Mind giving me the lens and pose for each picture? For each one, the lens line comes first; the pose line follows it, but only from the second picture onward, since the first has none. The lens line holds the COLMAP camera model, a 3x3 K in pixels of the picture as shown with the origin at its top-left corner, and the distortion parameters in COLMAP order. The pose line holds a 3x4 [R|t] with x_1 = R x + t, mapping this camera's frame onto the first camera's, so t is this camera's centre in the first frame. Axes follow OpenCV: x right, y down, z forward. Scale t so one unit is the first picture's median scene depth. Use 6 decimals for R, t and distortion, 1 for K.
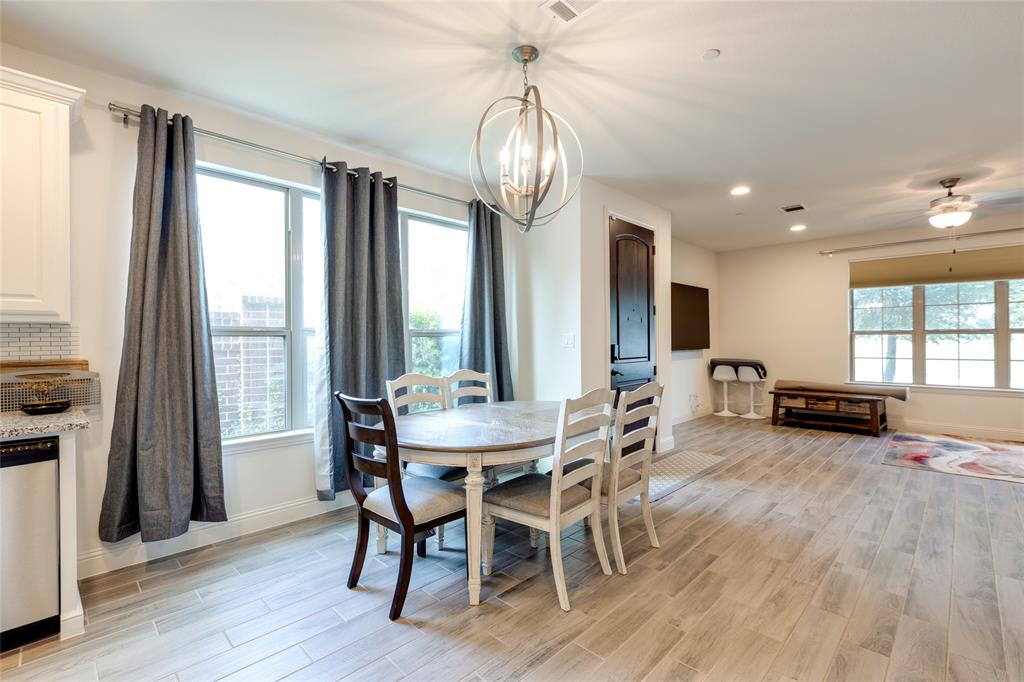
lens RADIAL K [[460.6, 0, 506.0], [0, 460.6, 339.0], [0, 0, 1]] dist [0.001959, -0.001099]
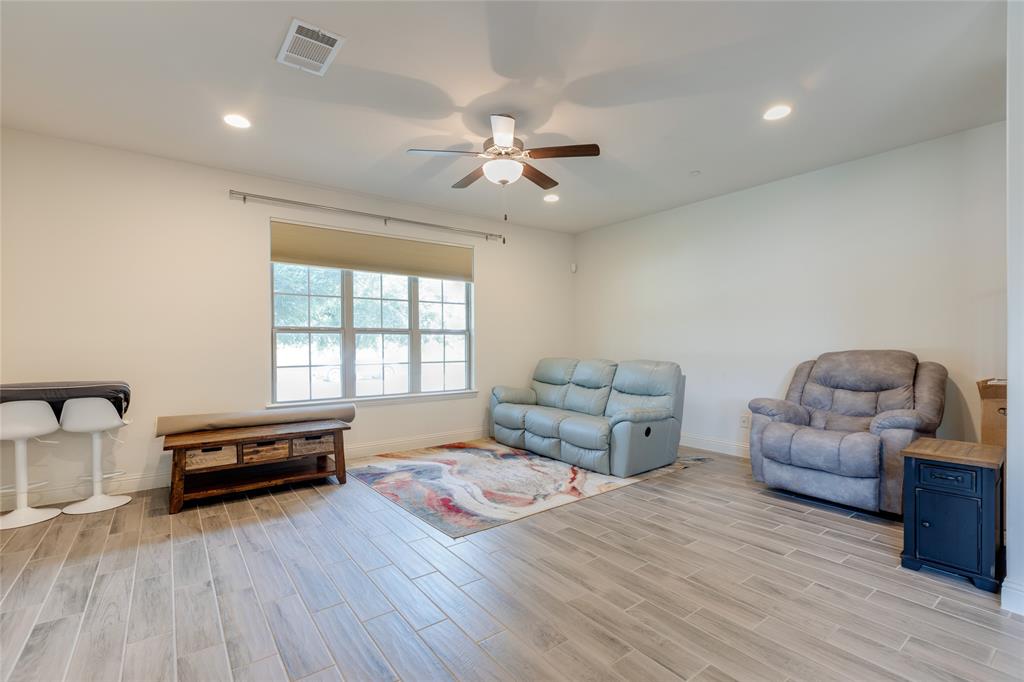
lens RADIAL K [[460.6, 0, 499.6], [0, 460.6, 350.4], [0, 0, 1]] dist [0.001959, -0.001099]
pose [[0.162829, -0.006894, 0.986630, 0.240120], [0.003549, 0.999973, 0.006402, 0.020280], [-0.986648, 0.002459, 0.162849, 0.878397]]
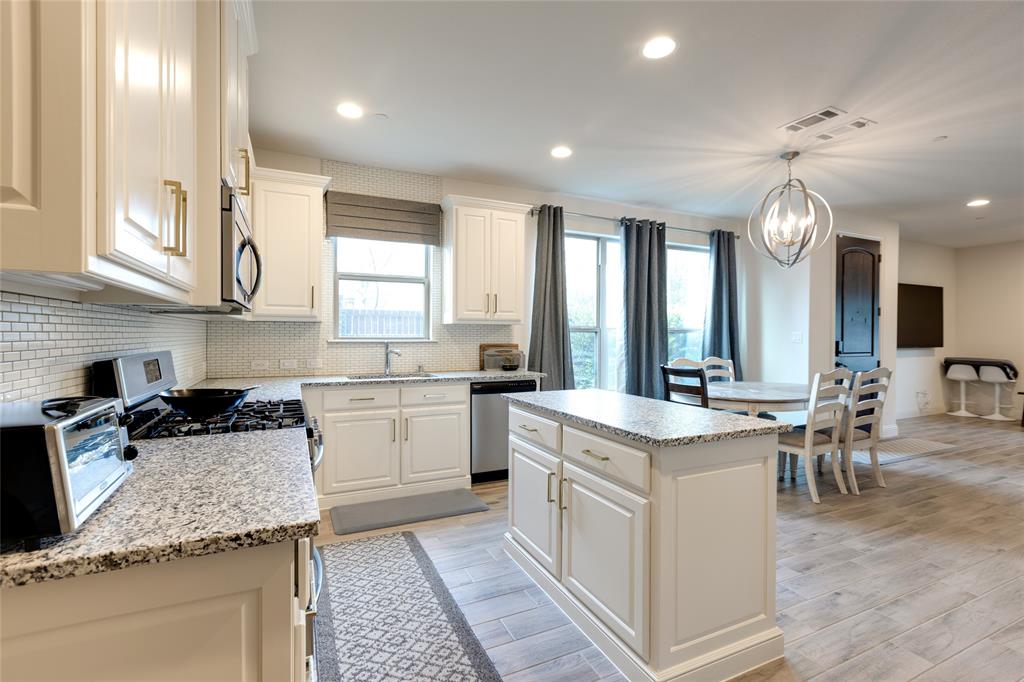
lens RADIAL K [[460.6, 0, 503.9], [0, 460.6, 338.4], [0, 0, 1]] dist [0.001959, -0.001099]
pose [[0.937430, 0.014834, -0.347857, -0.172093], [-0.011111, 0.999858, 0.012695, -0.000236], [0.347996, -0.008036, 0.937462, -0.446881]]
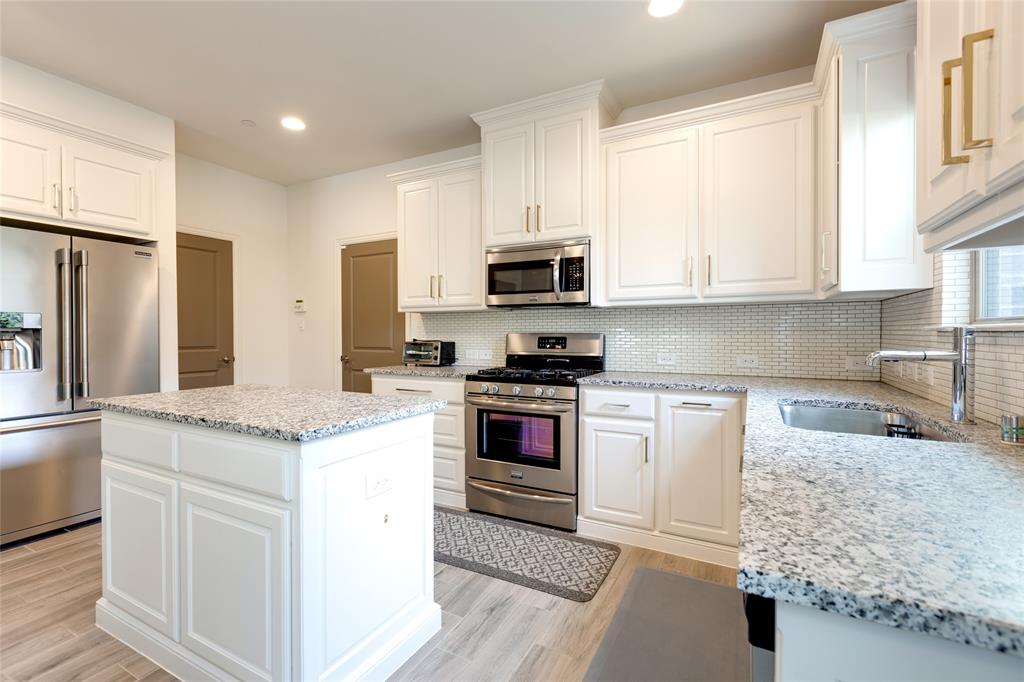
lens RADIAL K [[460.6, 0, 508.6], [0, 460.6, 336.9], [0, 0, 1]] dist [0.001959, -0.001099]
pose [[-0.958907, 0.013058, -0.283421, -0.330593], [0.010423, 0.999887, 0.010805, 0.020045], [0.283531, 0.007406, -0.958935, 0.571039]]
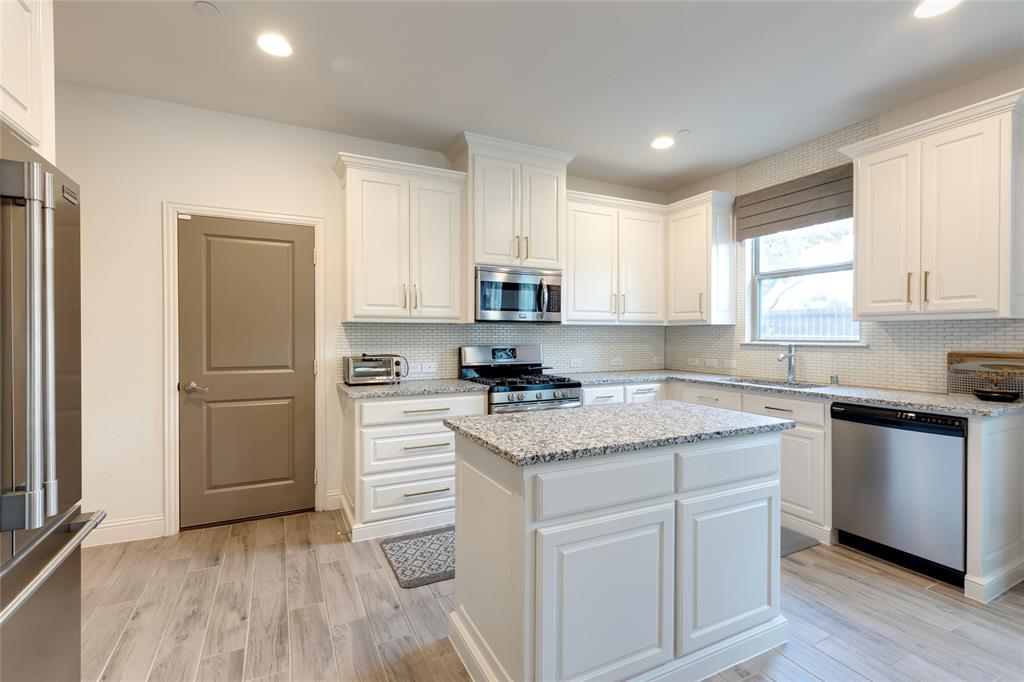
lens RADIAL K [[460.6, 0, 495.0], [0, 460.6, 339.4], [0, 0, 1]] dist [0.001959, -0.001099]
pose [[-0.336589, 0.017856, -0.941482, 0.228743], [0.003150, 0.999836, 0.017837, -0.004504], [0.941646, 0.003038, -0.336590, 0.127069]]
